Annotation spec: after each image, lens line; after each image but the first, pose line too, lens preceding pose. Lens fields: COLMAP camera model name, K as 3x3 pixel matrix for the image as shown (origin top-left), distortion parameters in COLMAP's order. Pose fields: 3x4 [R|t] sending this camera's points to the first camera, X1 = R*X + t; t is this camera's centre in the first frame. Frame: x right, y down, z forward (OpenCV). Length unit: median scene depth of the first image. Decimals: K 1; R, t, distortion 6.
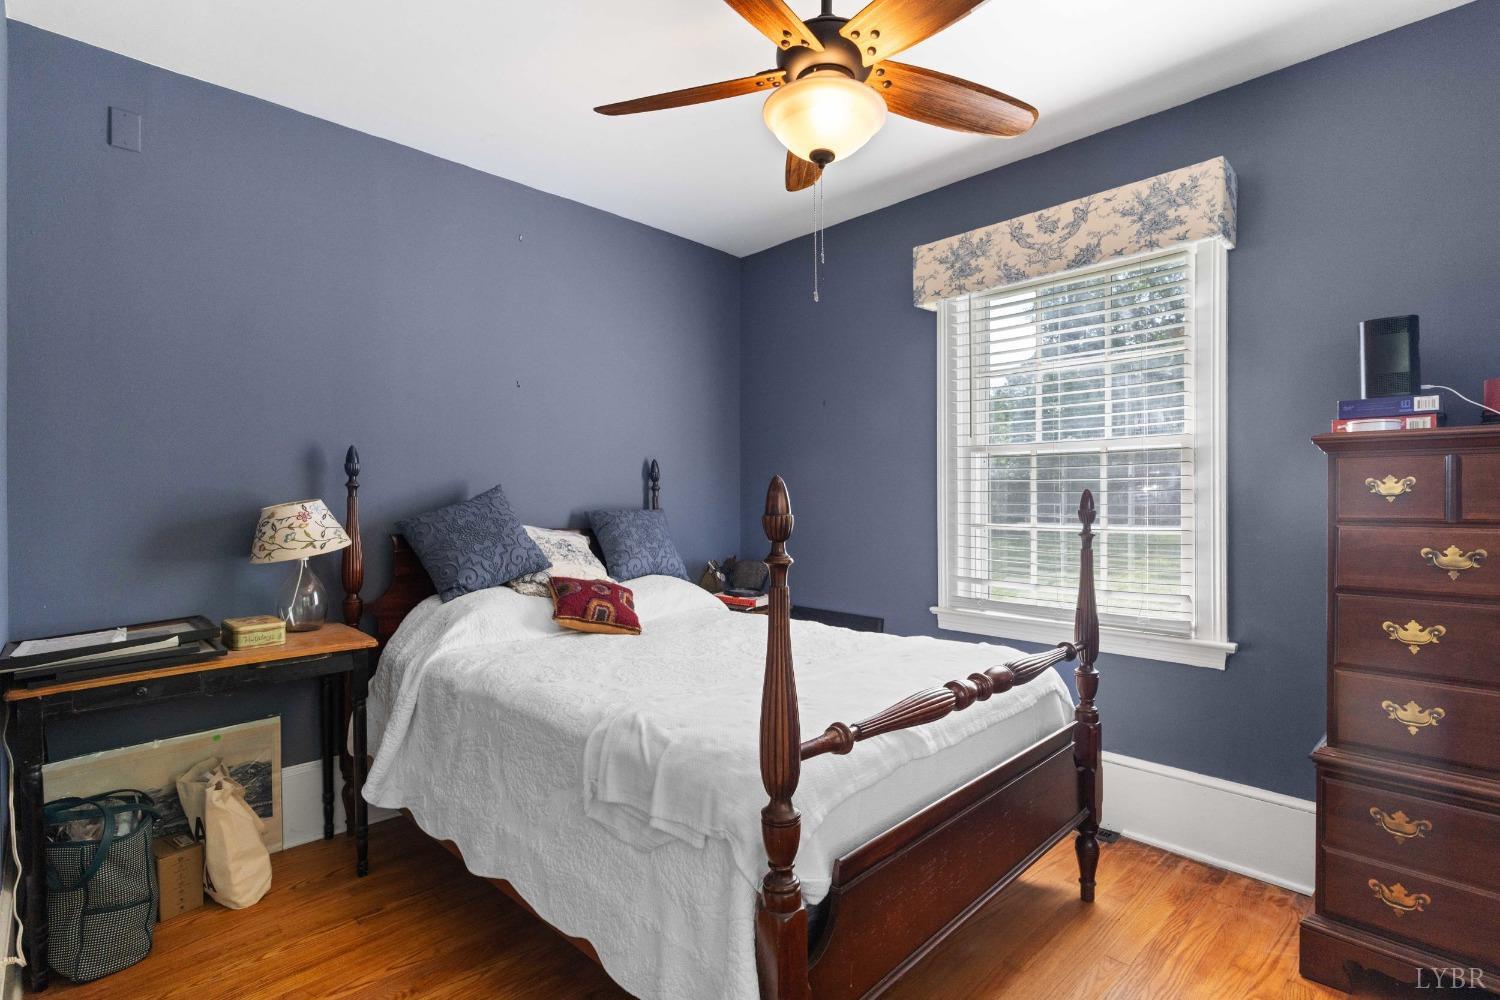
lens RADIAL K [[719.4, 0, 750.0], [0, 719.4, 500.0], [0, 0, 1]] dist [-0.000725, -0.000266]
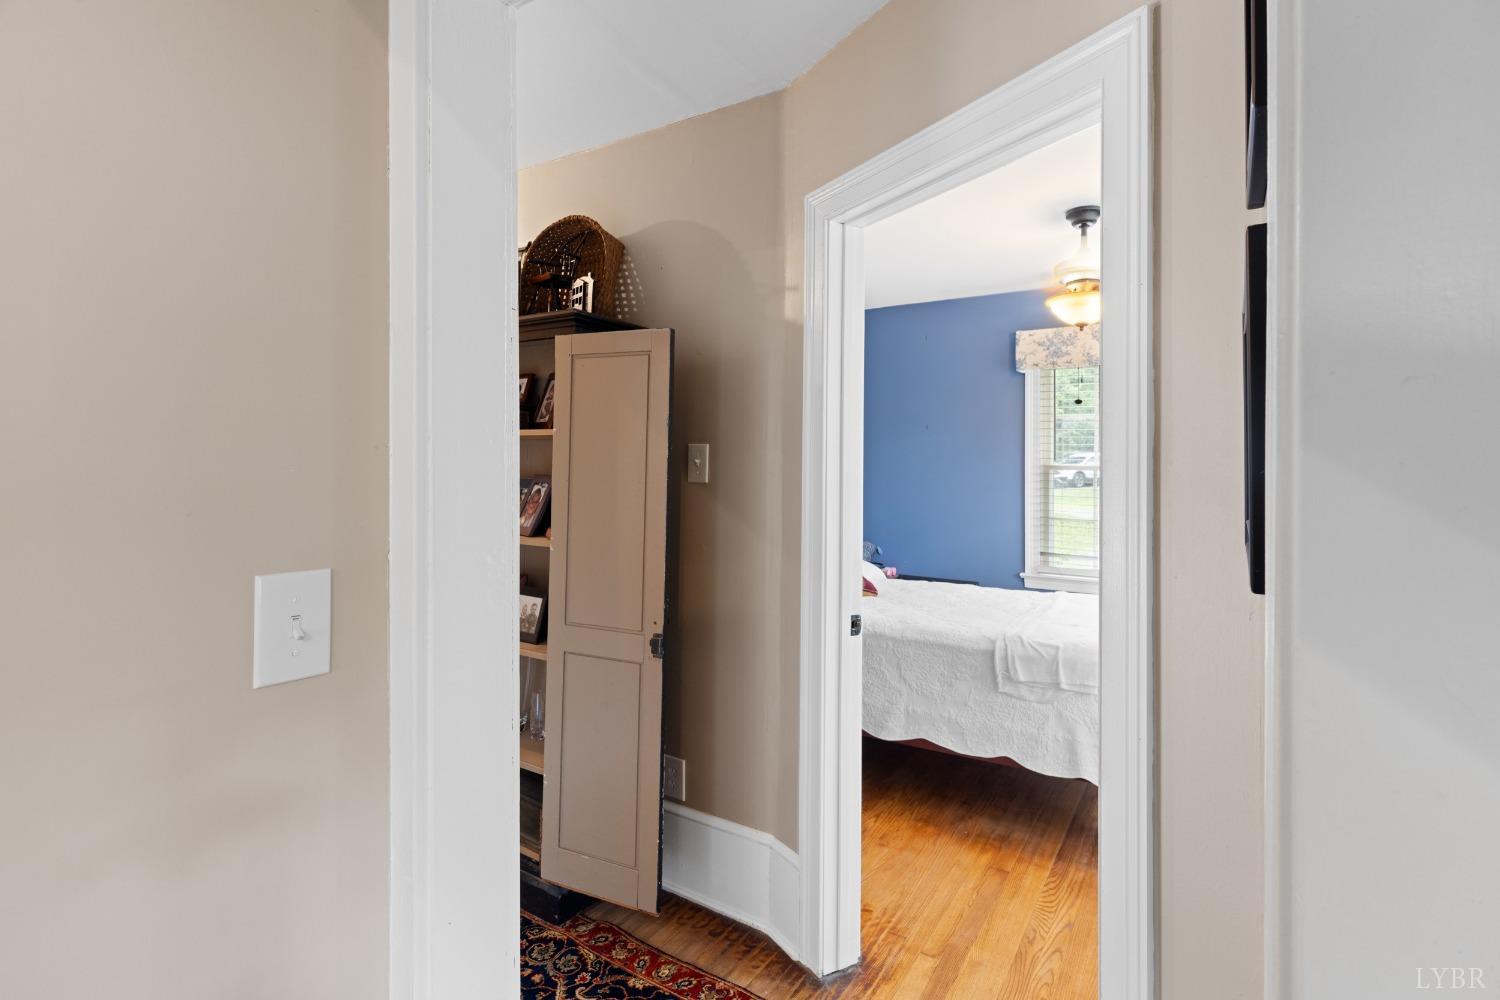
lens RADIAL K [[725.7, 0, 749.4], [0, 725.7, 464.4], [0, 0, 1]] dist [0.000029, 0.000063]
pose [[0.974541, 0.007138, 0.224095, -0.751945], [-0.005796, 0.999961, -0.006648, -0.073093], [-0.224134, 0.005180, 0.974545, -0.394324]]
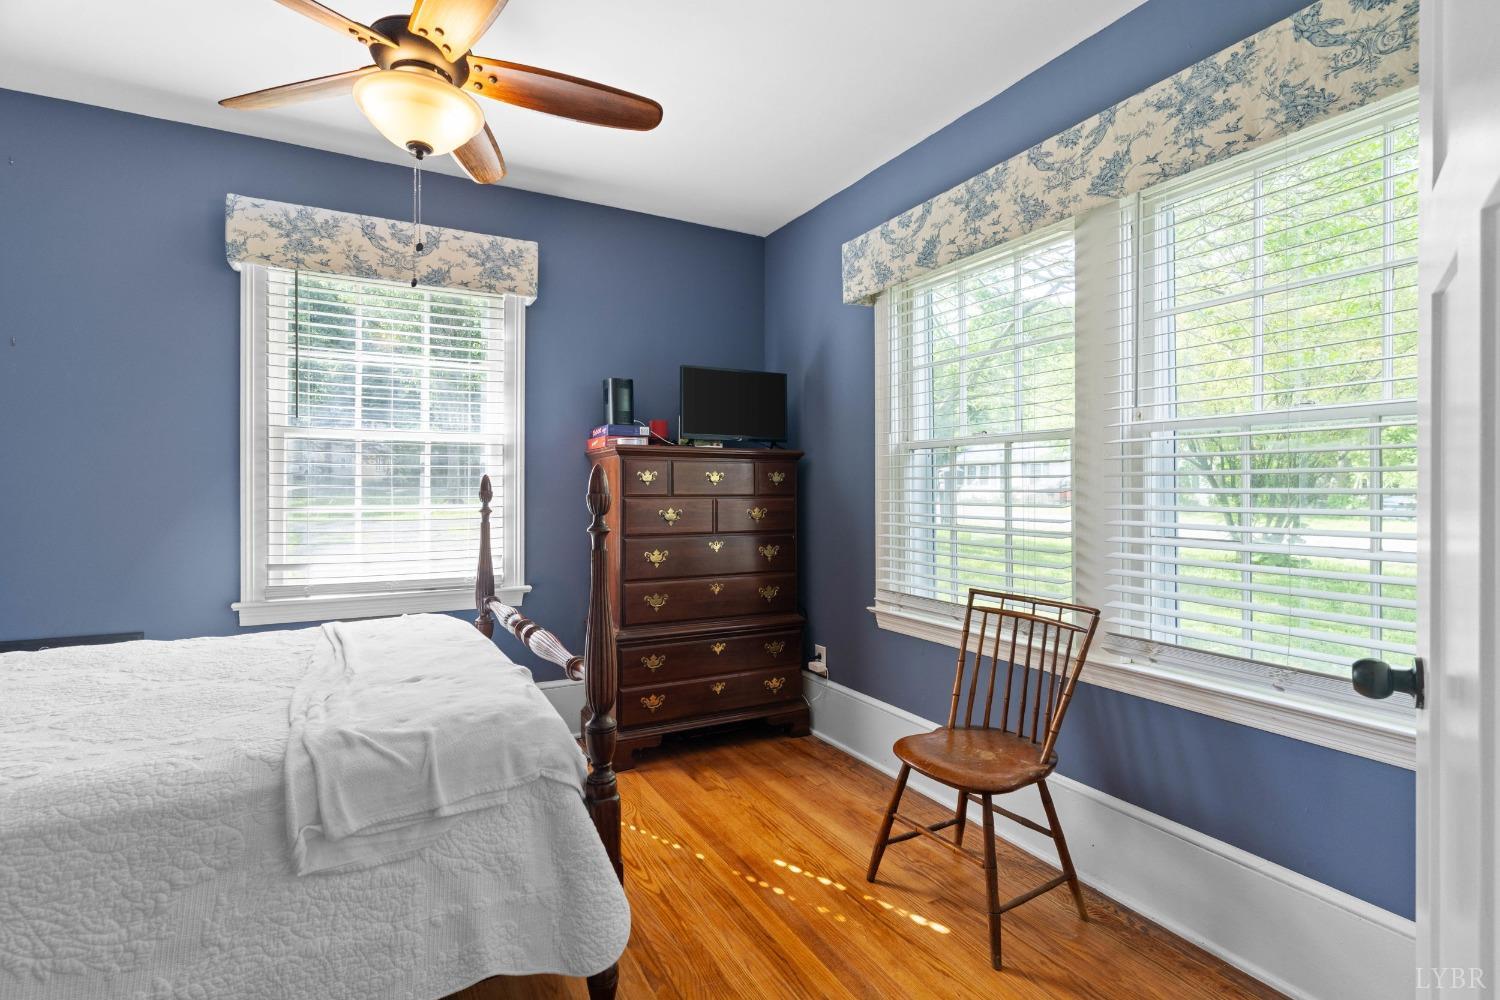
lens RADIAL K [[714.1, 0, 749.8], [0, 714.1, 488.6], [0, 0, 1]] dist [-0.000918, -0.000475]
pose [[0.269711, -0.002236, 0.962939, -0.506670], [-0.002399, 0.999993, 0.002994, 0.003625], [-0.962938, -0.003117, 0.269704, 0.181327]]
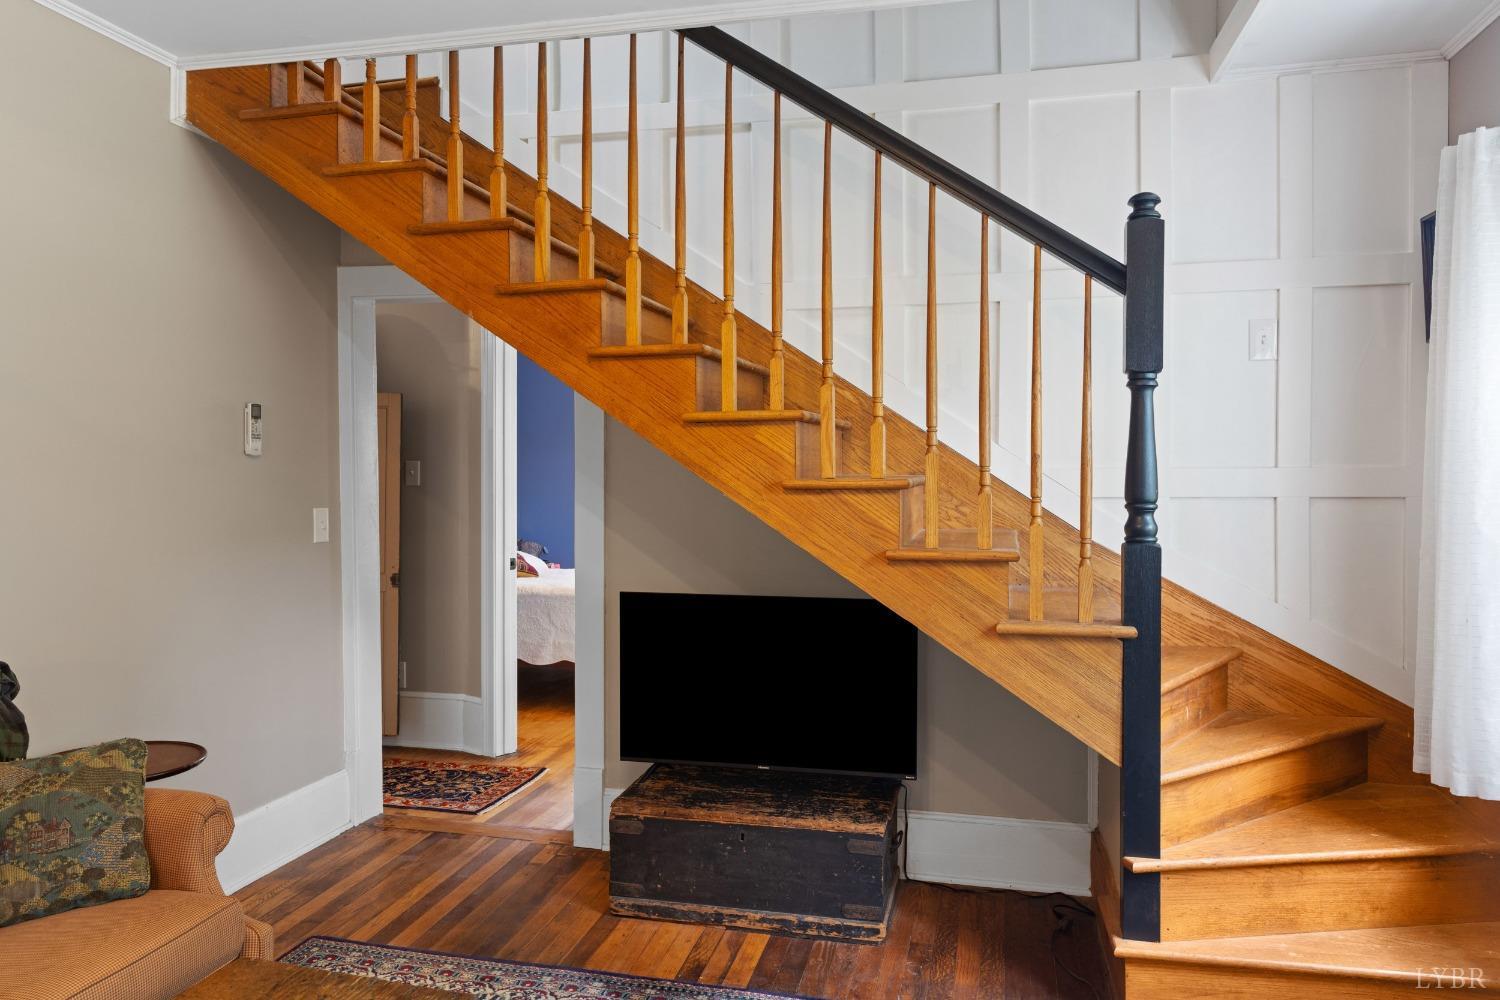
lens RADIAL K [[1036.5, 0, 749.4], [0, 1036.5, 497.8], [0, 0, 1]] dist [0.000141, 0.004118]
pose [[0.843132, -0.007346, 0.537656, -1.155923], [-0.001193, 0.999879, 0.015532, -0.064398], [-0.537705, -0.013737, 0.843021, -1.593125]]
